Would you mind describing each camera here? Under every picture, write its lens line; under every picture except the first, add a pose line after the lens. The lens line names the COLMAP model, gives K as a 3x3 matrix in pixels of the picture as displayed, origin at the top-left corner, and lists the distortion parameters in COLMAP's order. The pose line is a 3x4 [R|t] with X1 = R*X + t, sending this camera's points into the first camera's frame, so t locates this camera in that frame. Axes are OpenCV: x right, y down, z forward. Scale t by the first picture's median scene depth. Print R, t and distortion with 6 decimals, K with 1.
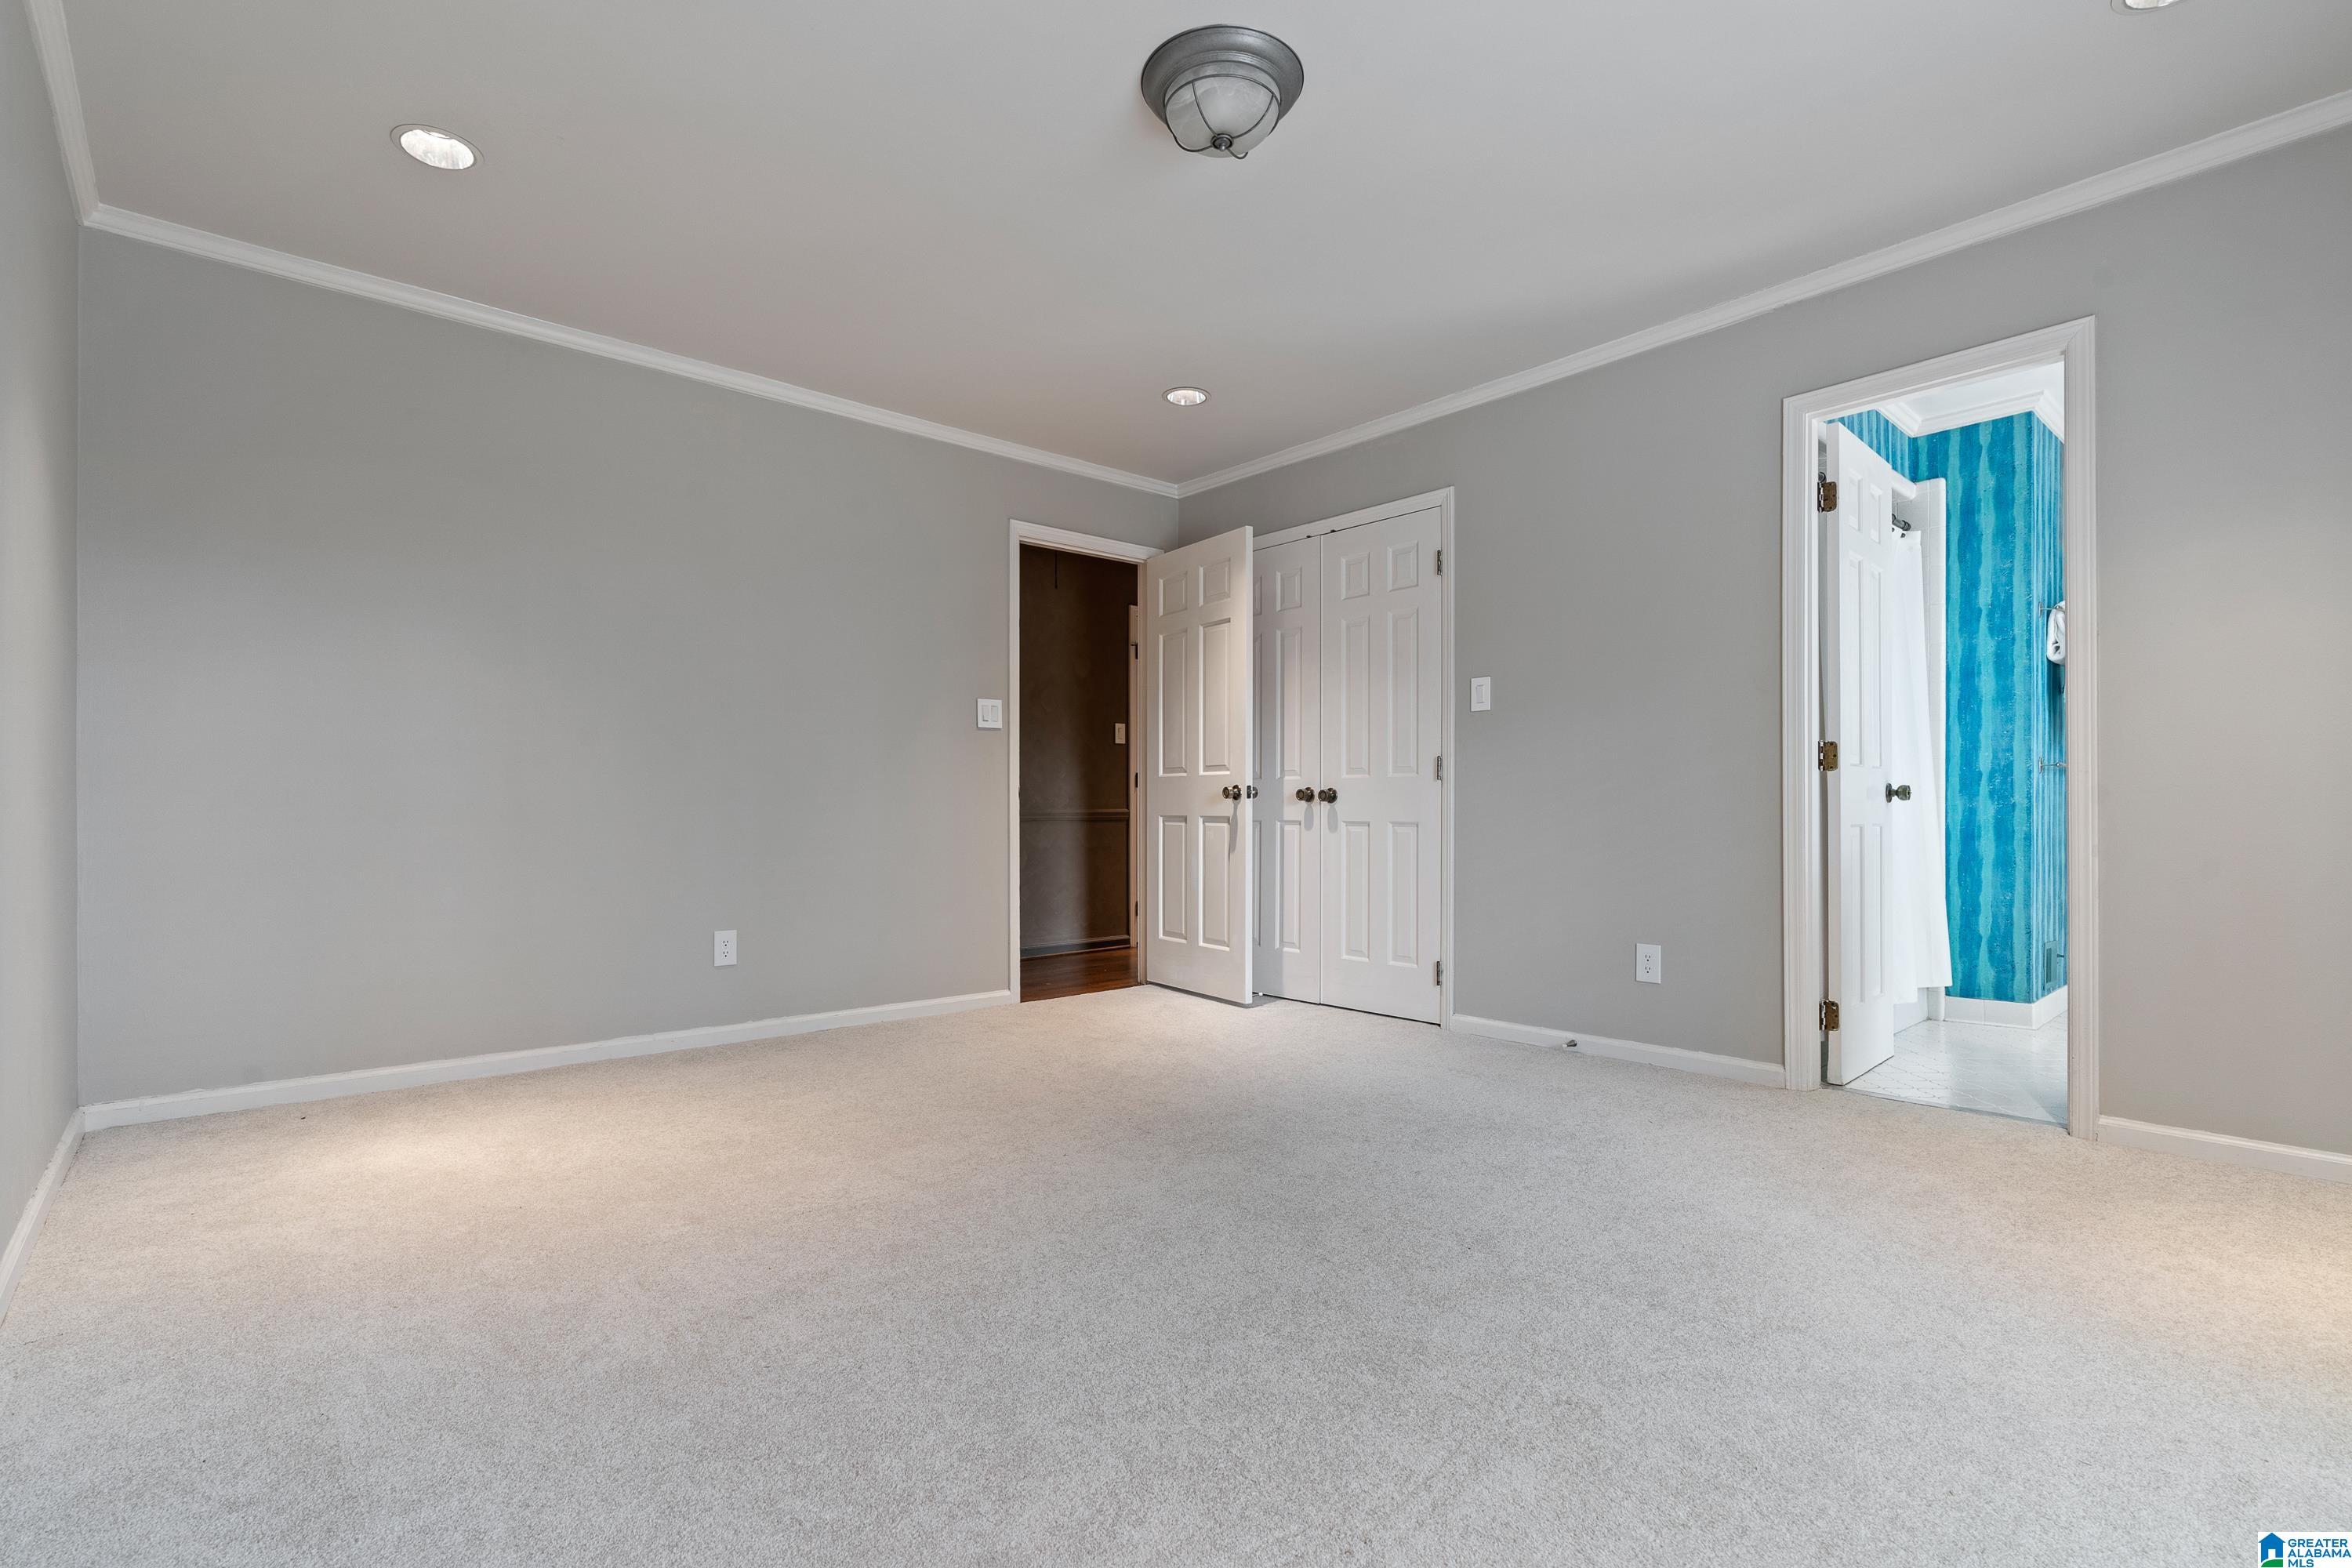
lens RADIAL K [[1075.4, 0, 1173.2], [0, 1075.4, 798.7], [0, 0, 1]] dist [-0.001178, -0.000174]
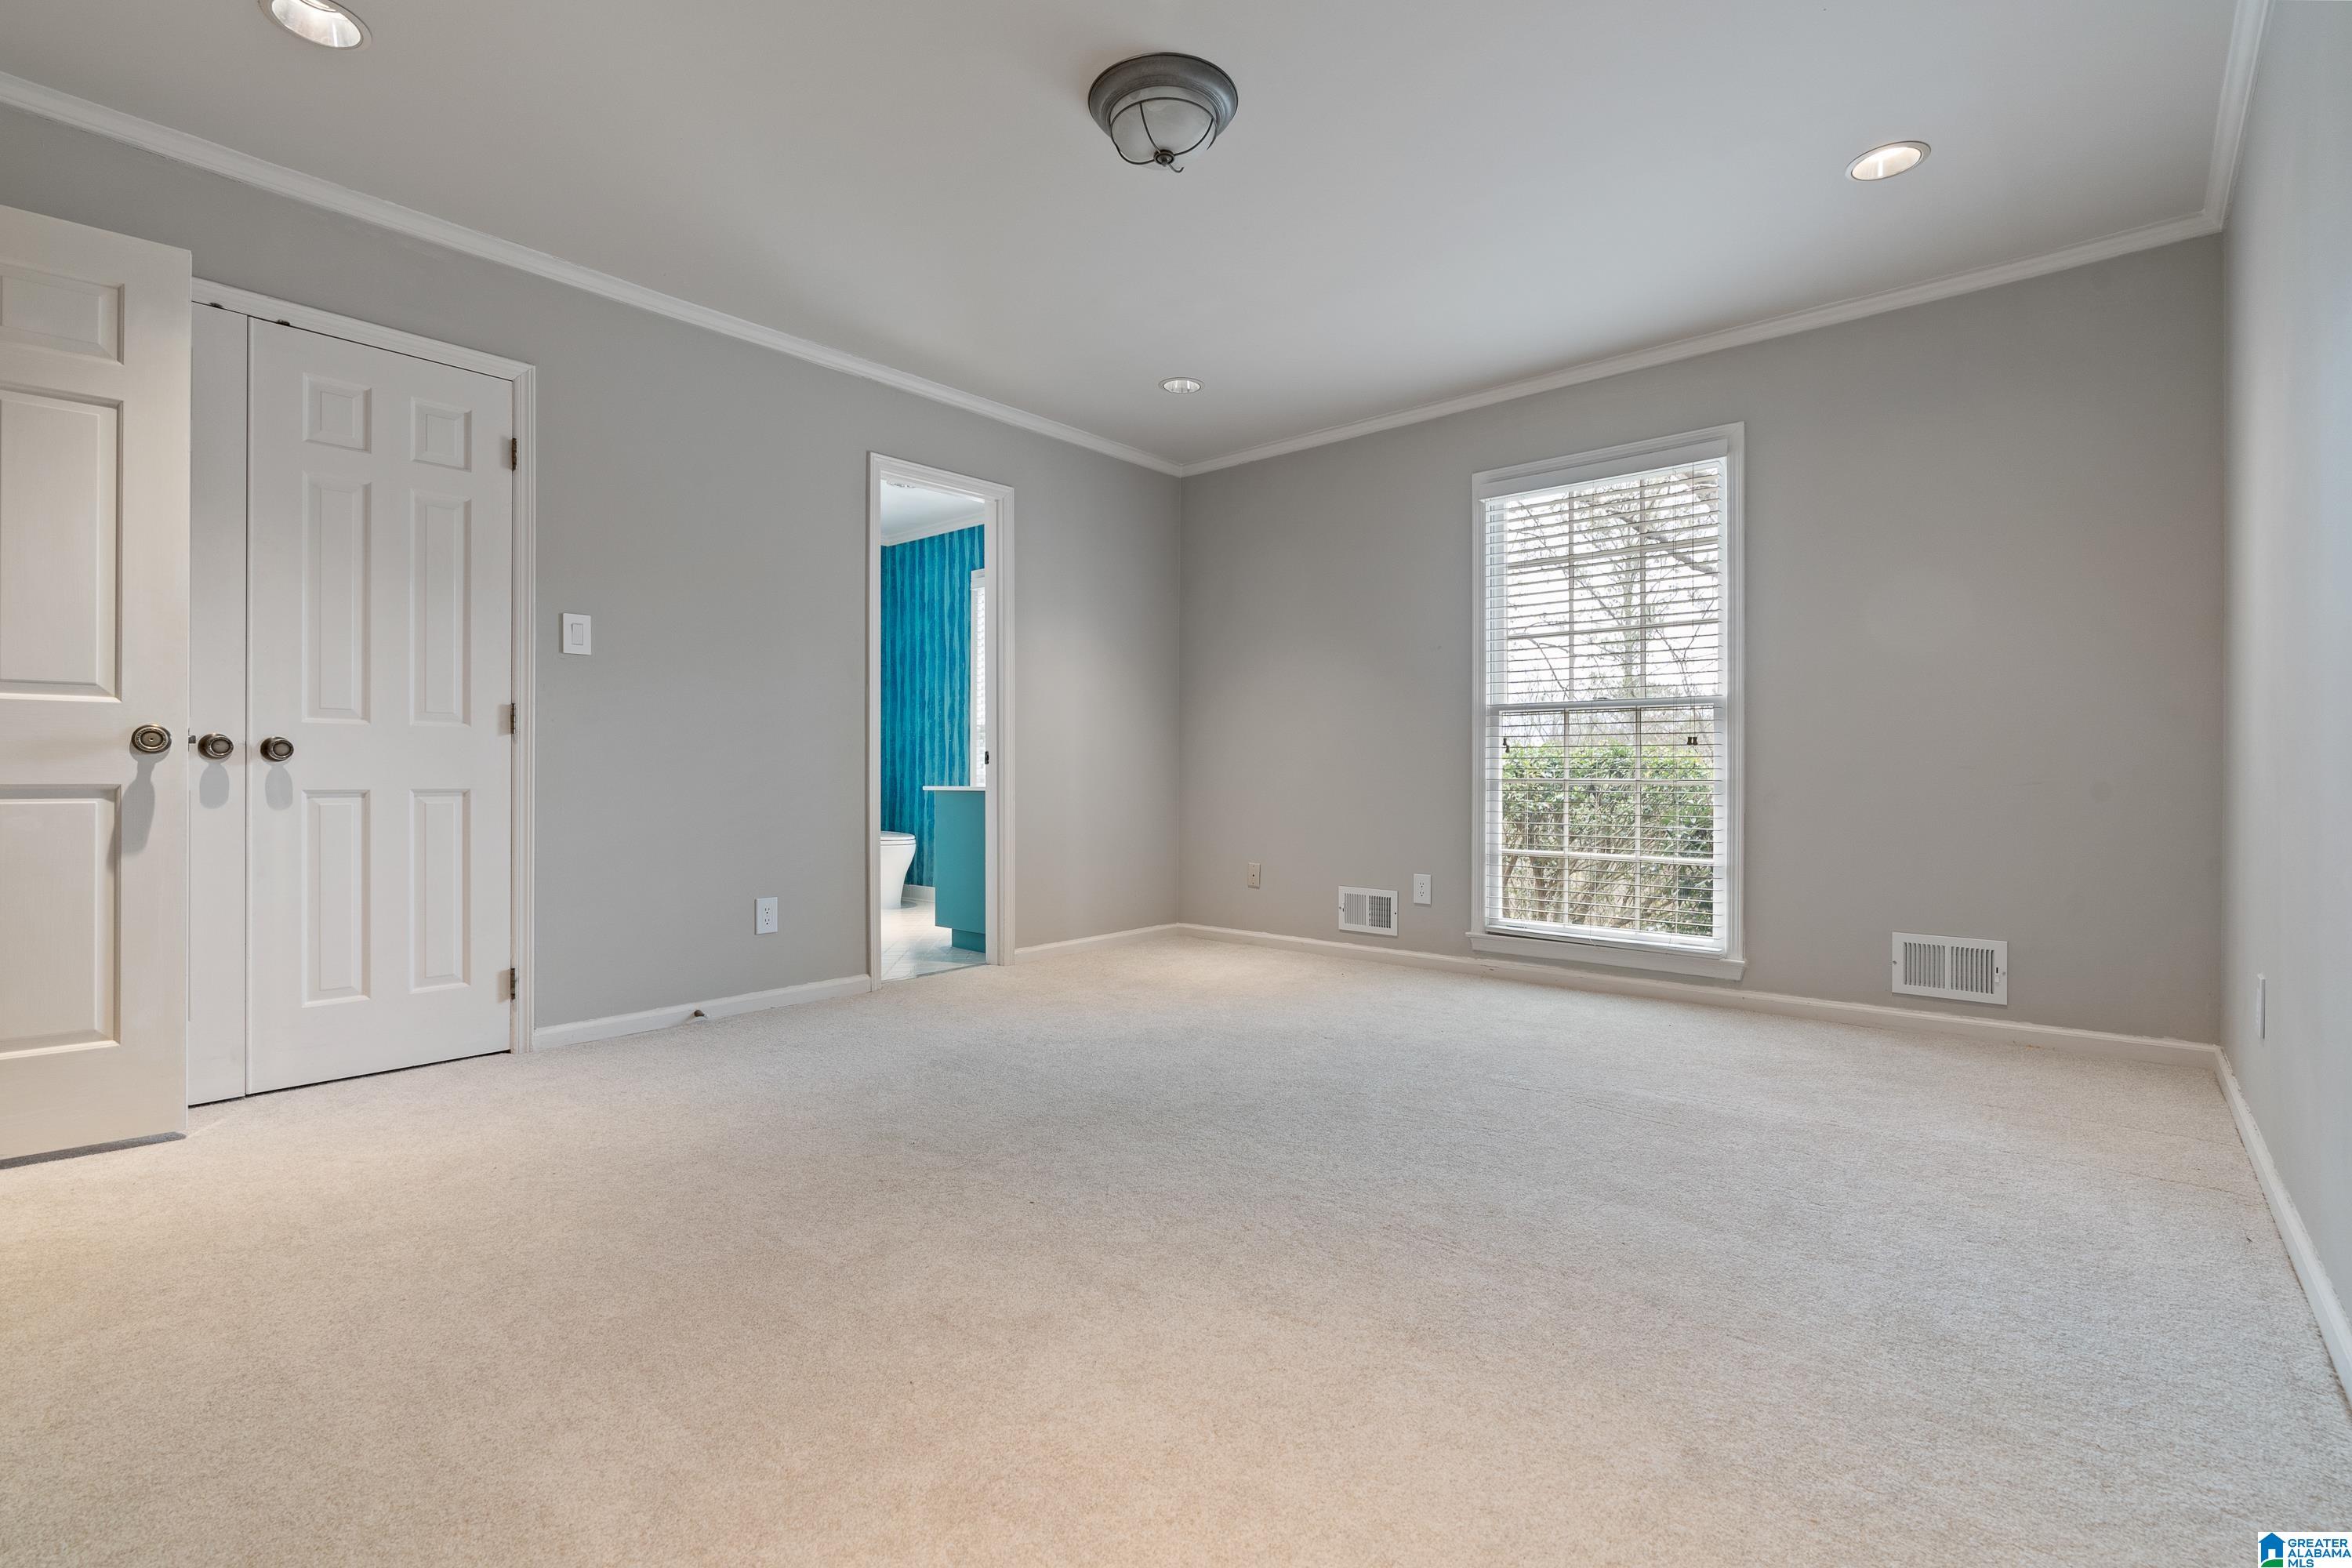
lens RADIAL K [[1059.6, 0, 1180.6], [0, 1059.6, 769.5], [0, 0, 1]] dist [-0.002332, -0.000236]
pose [[-0.118715, 0.000437, 0.992928, -0.563268], [-0.013602, 0.999905, -0.002066, 0.002809], [-0.992835, -0.013751, -0.118698, 0.609026]]
